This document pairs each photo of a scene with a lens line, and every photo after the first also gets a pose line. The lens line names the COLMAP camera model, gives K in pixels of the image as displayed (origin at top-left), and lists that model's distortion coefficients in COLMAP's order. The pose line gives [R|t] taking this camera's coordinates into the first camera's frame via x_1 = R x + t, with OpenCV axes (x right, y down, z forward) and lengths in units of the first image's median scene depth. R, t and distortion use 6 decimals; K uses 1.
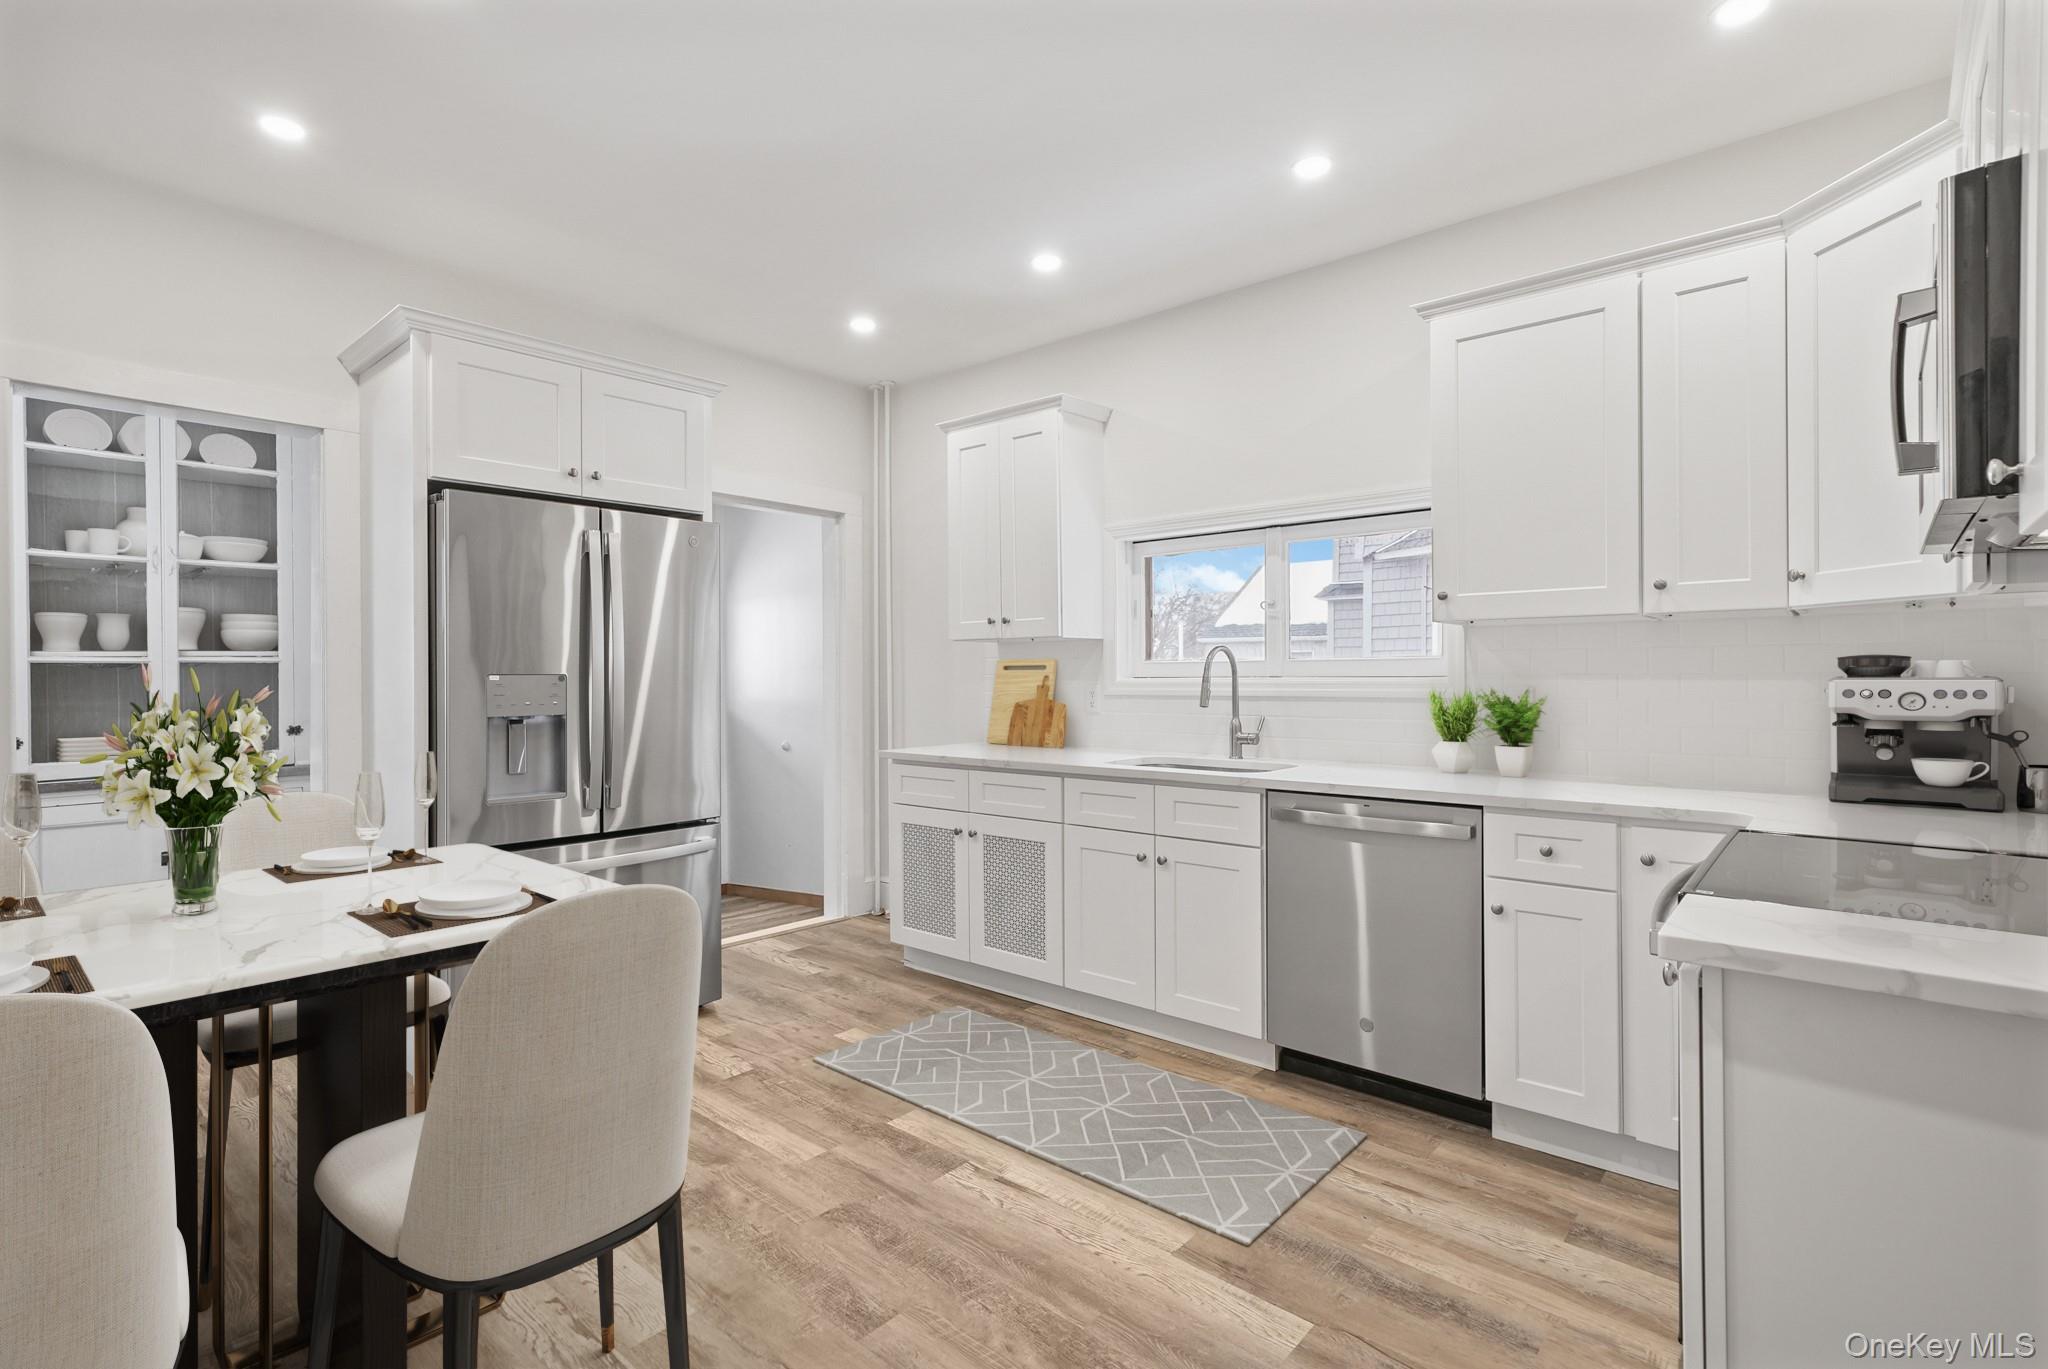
lens RADIAL K [[958.6, 0, 1020.7], [0, 958.6, 675.6], [0, 0, 1]] dist [-0.000063, 0.000175]
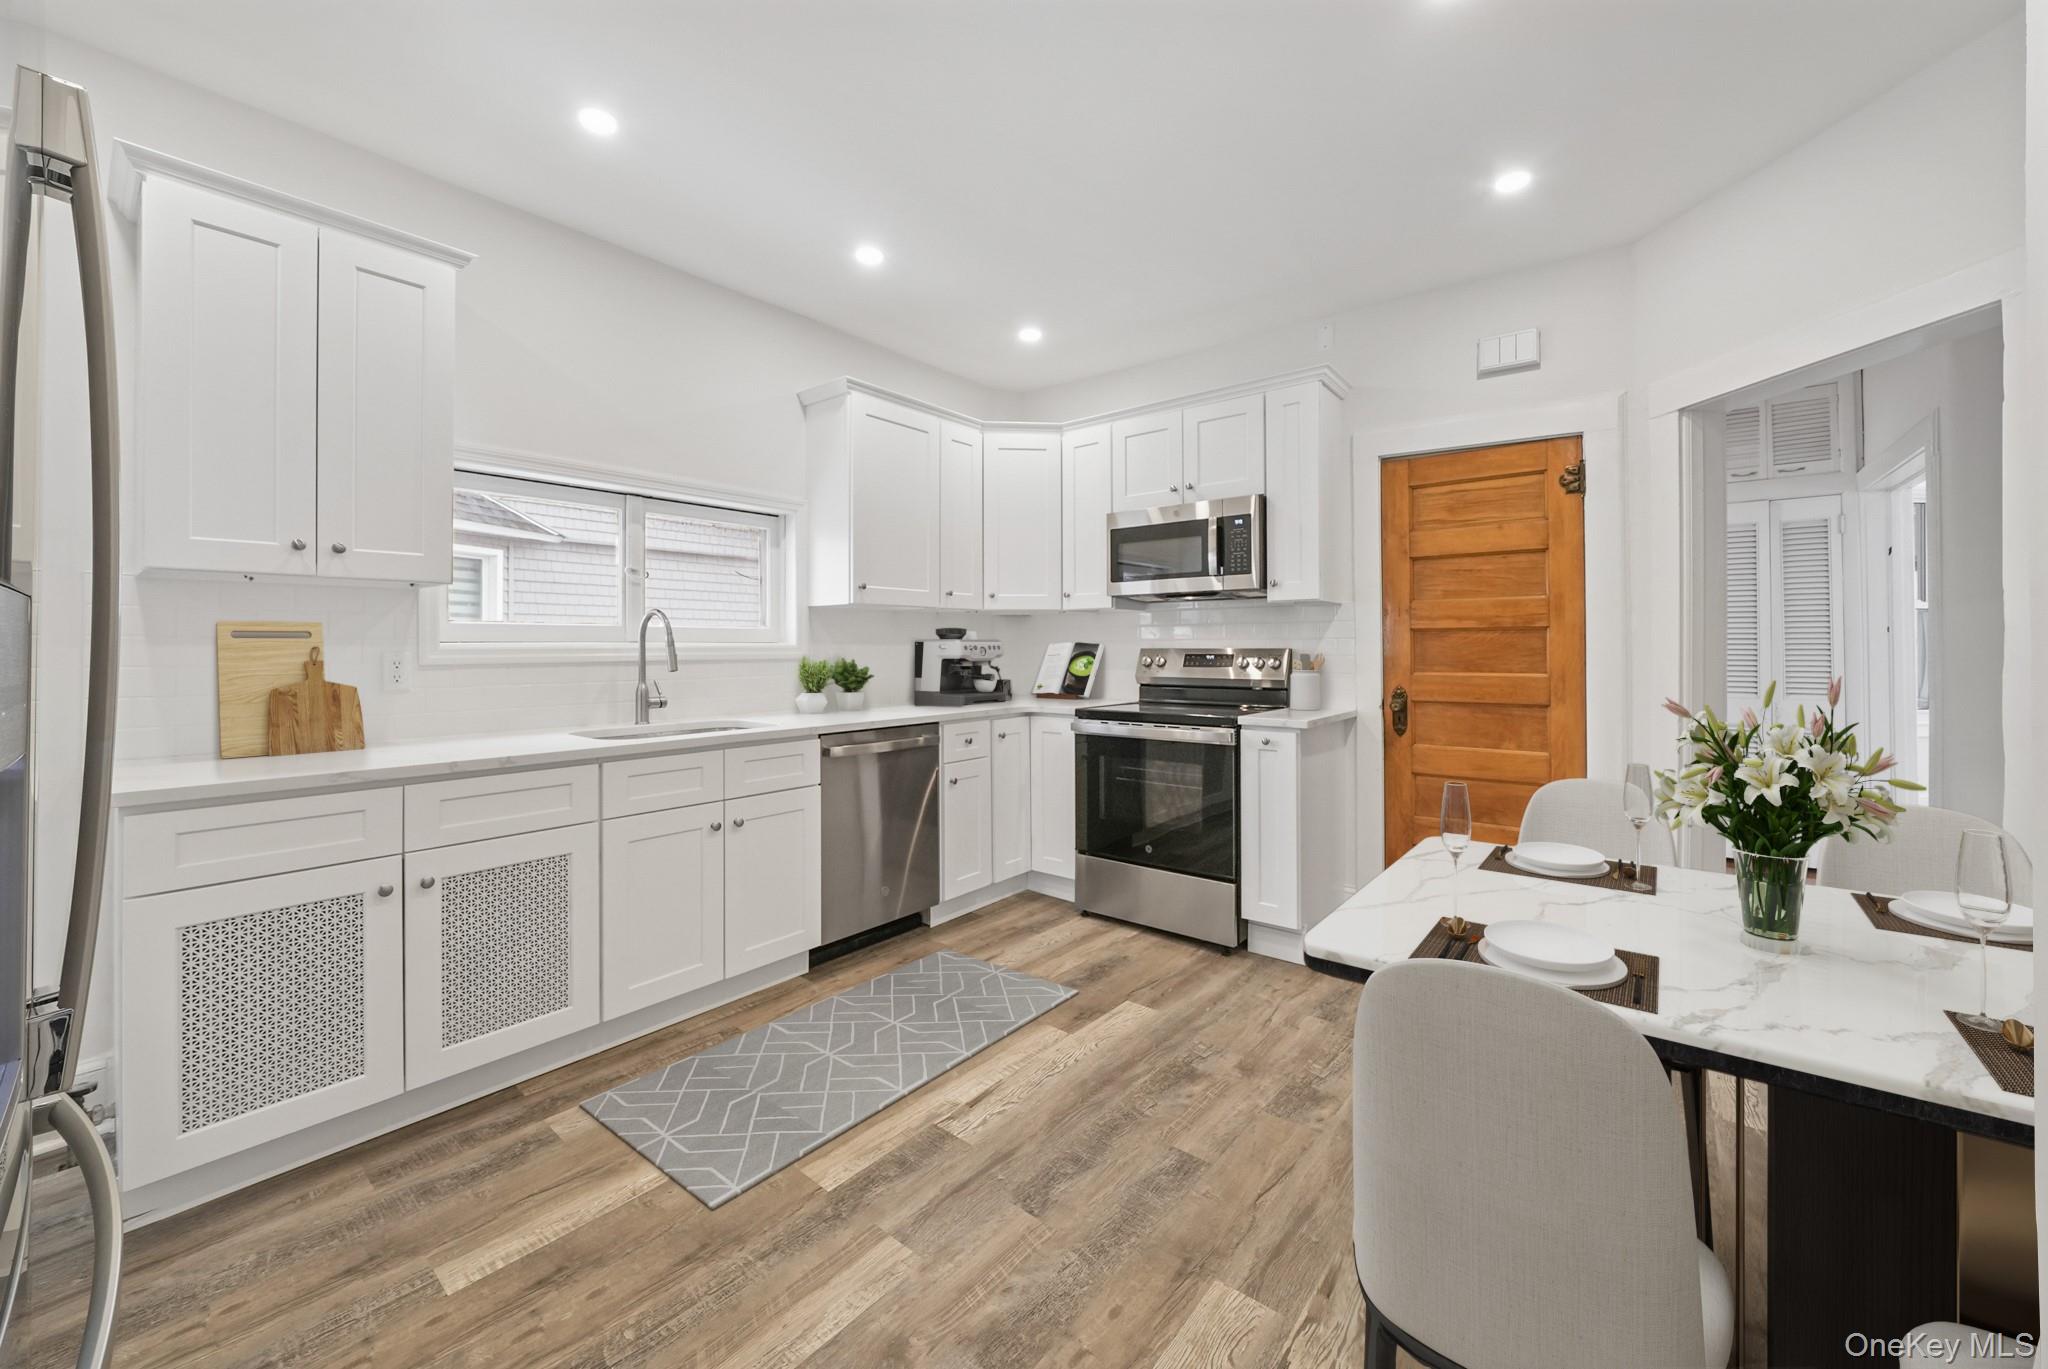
lens RADIAL K [[822.1, 0, 958.4], [0, 822.1, 646.4], [0, 0, 1]] dist [-0.015824, -0.000271]
pose [[-0.009801, 0.007591, 0.999923, -0.779636], [0.007954, 0.999940, -0.007513, 0.018312], [-0.999920, 0.007880, -0.009861, 0.847794]]
